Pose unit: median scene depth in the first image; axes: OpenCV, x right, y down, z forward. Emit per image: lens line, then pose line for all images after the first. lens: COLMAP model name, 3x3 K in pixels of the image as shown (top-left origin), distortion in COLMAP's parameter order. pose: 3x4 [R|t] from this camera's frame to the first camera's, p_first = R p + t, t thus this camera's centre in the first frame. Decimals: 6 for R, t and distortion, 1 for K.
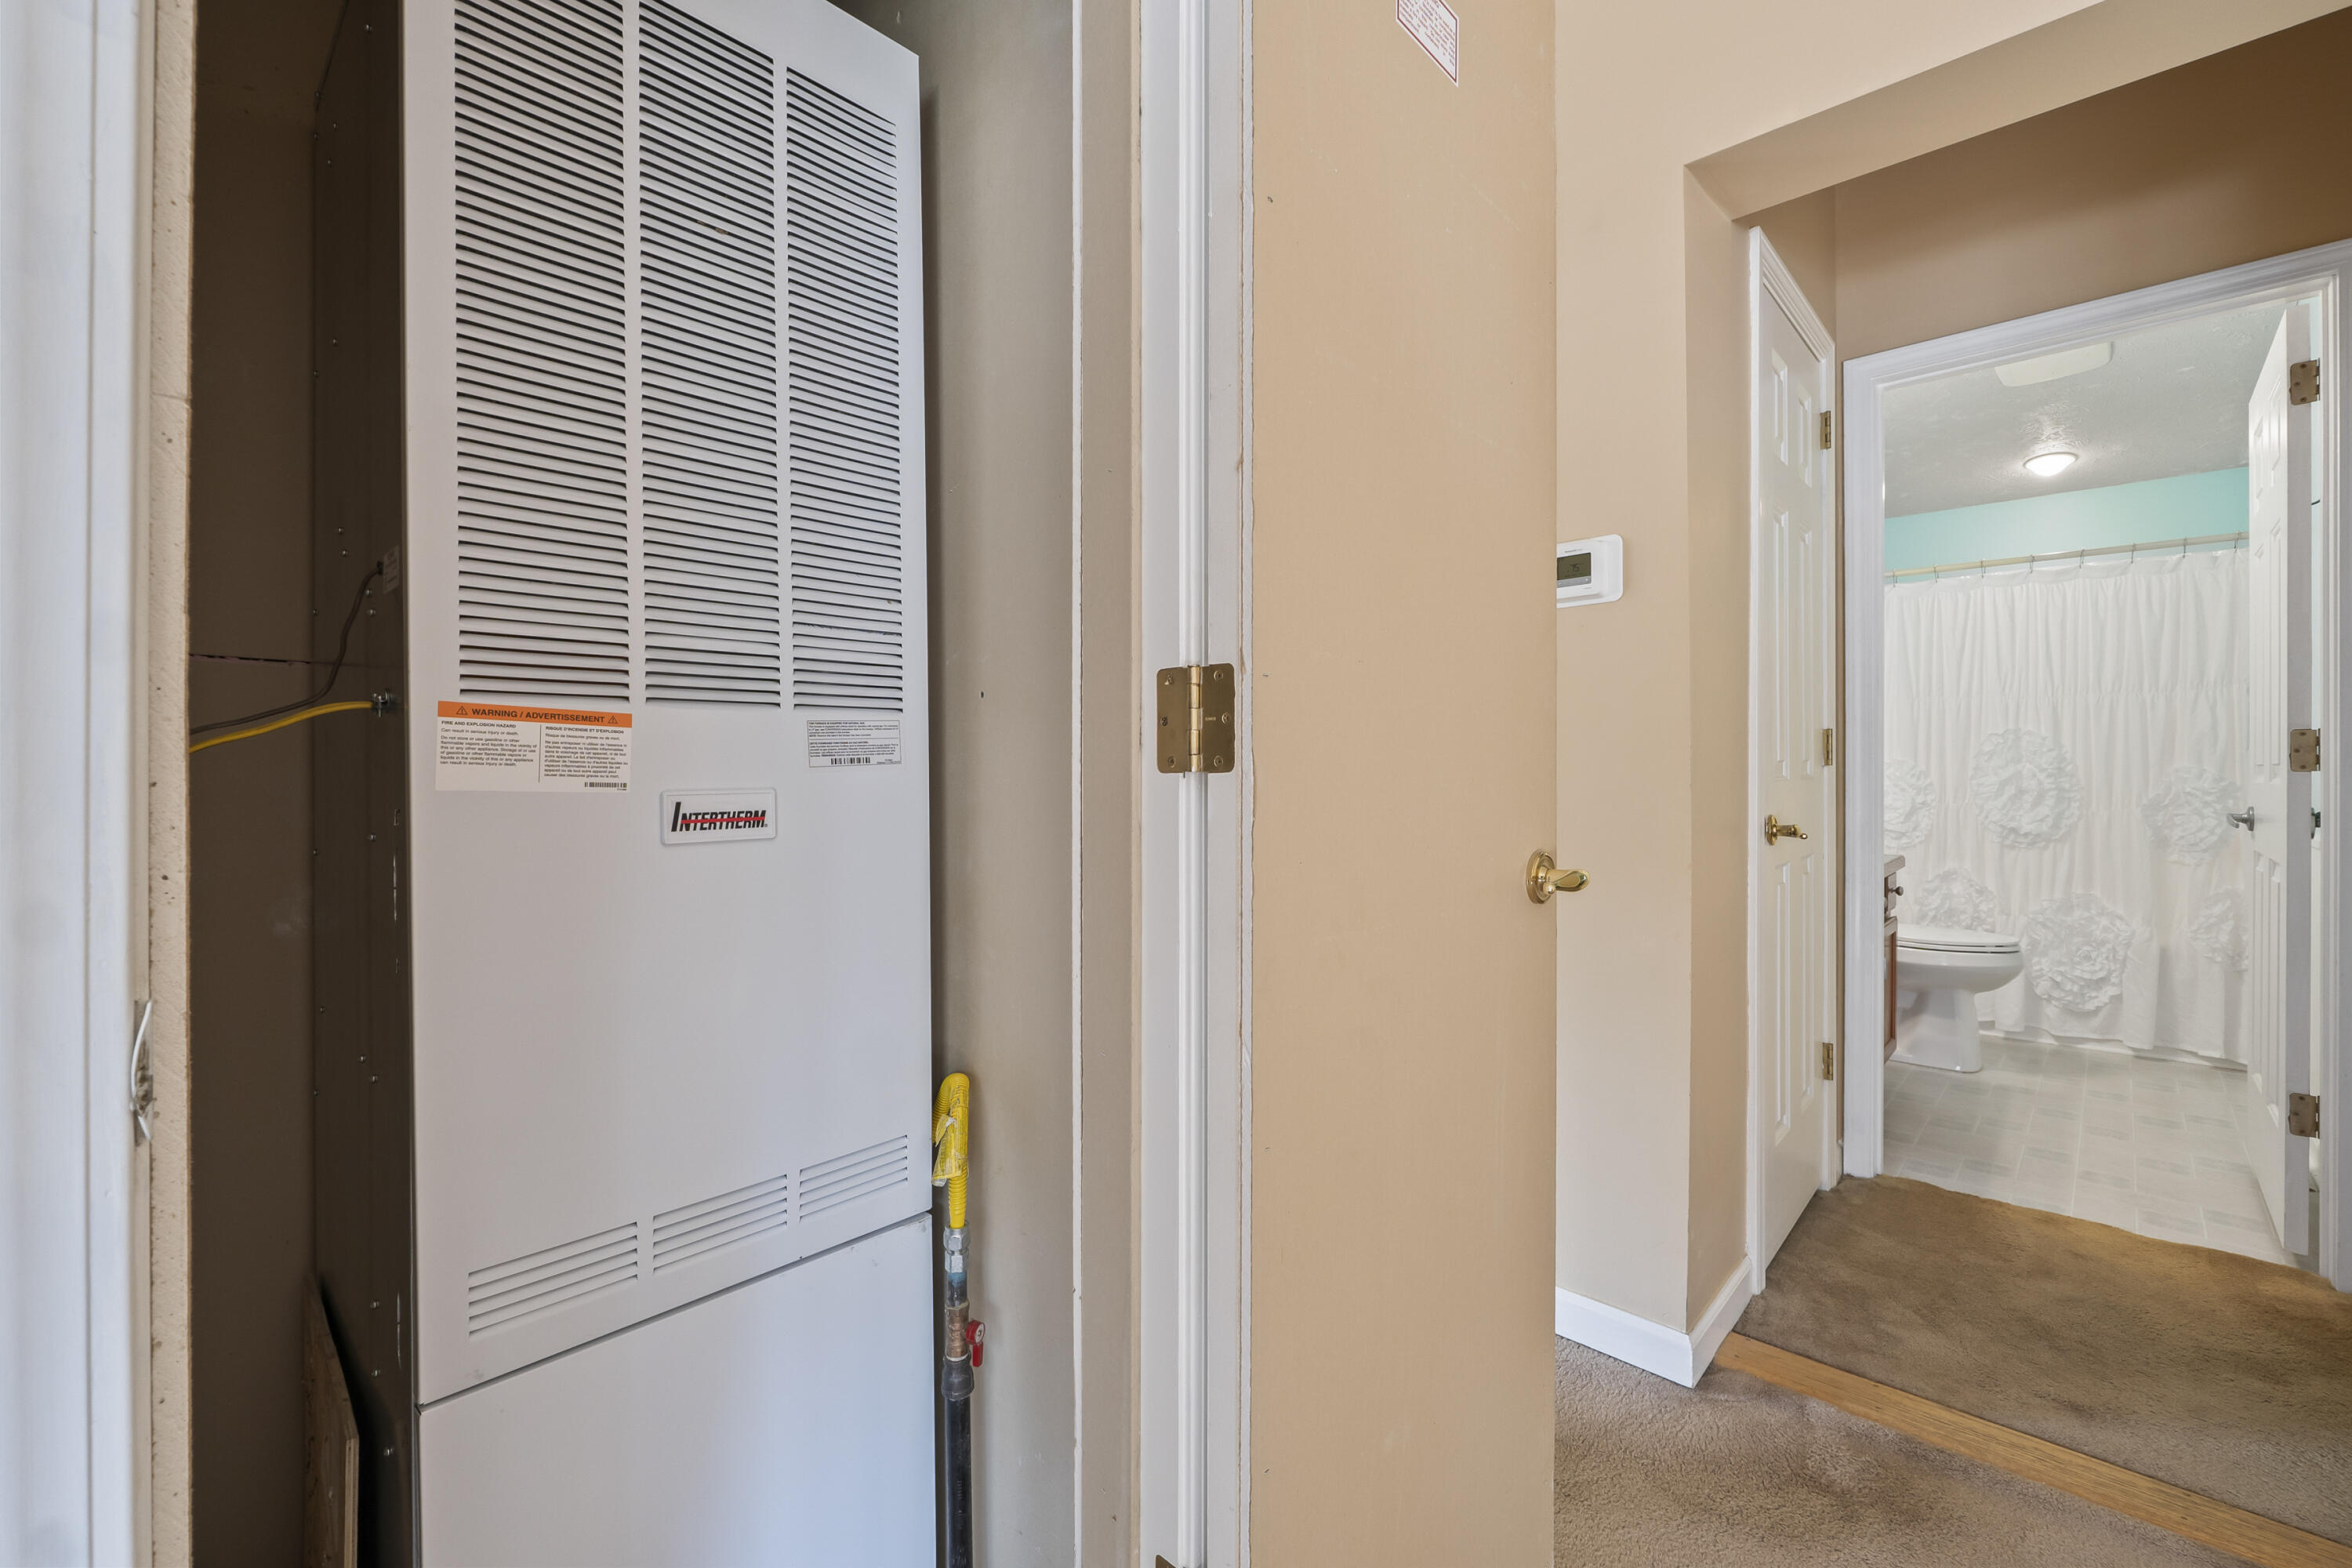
lens RADIAL K [[1002.2, 0, 1175.7], [0, 1002.2, 777.5], [0, 0, 1]] dist [-0.000320, -0.000127]
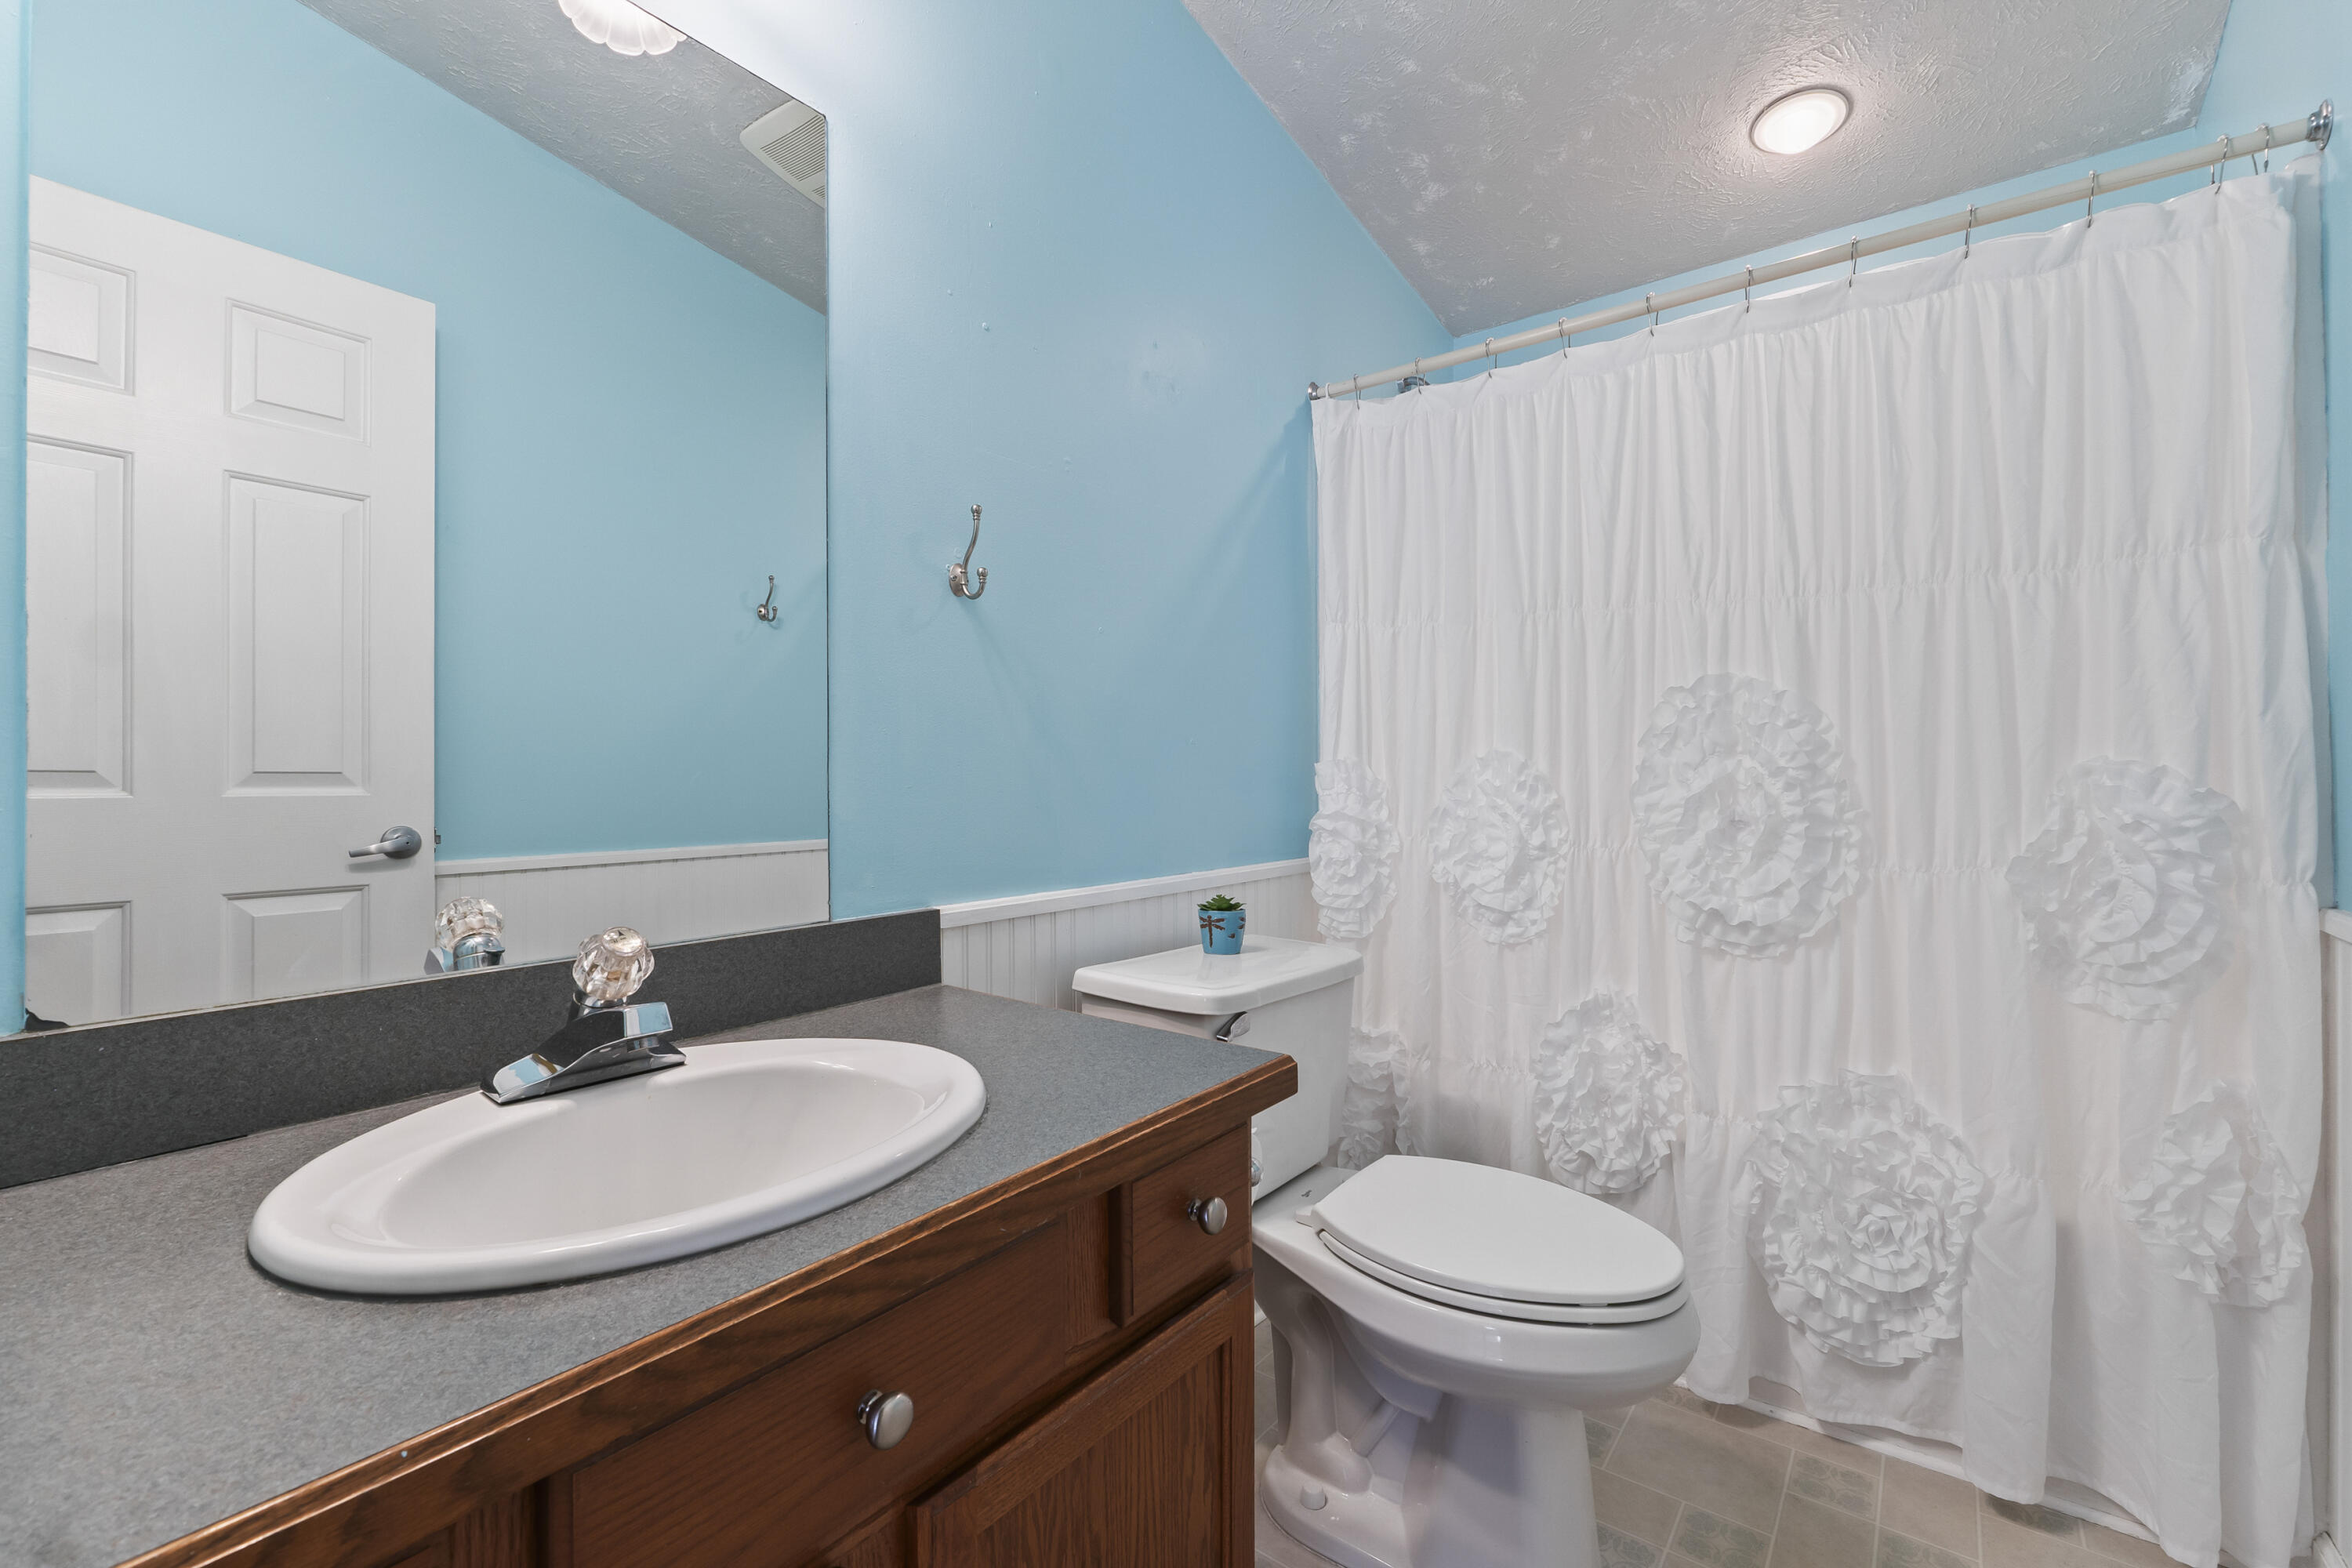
lens RADIAL K [[979.6, 0, 1174.6], [0, 979.6, 767.9], [0, 0, 1]] dist [0.002185, -0.004386]
pose [[0.994170, -0.002215, 0.107806, 0.577671], [0.004372, 0.999795, -0.019778, -0.002056], [-0.107740, 0.020134, 0.993975, 0.628075]]
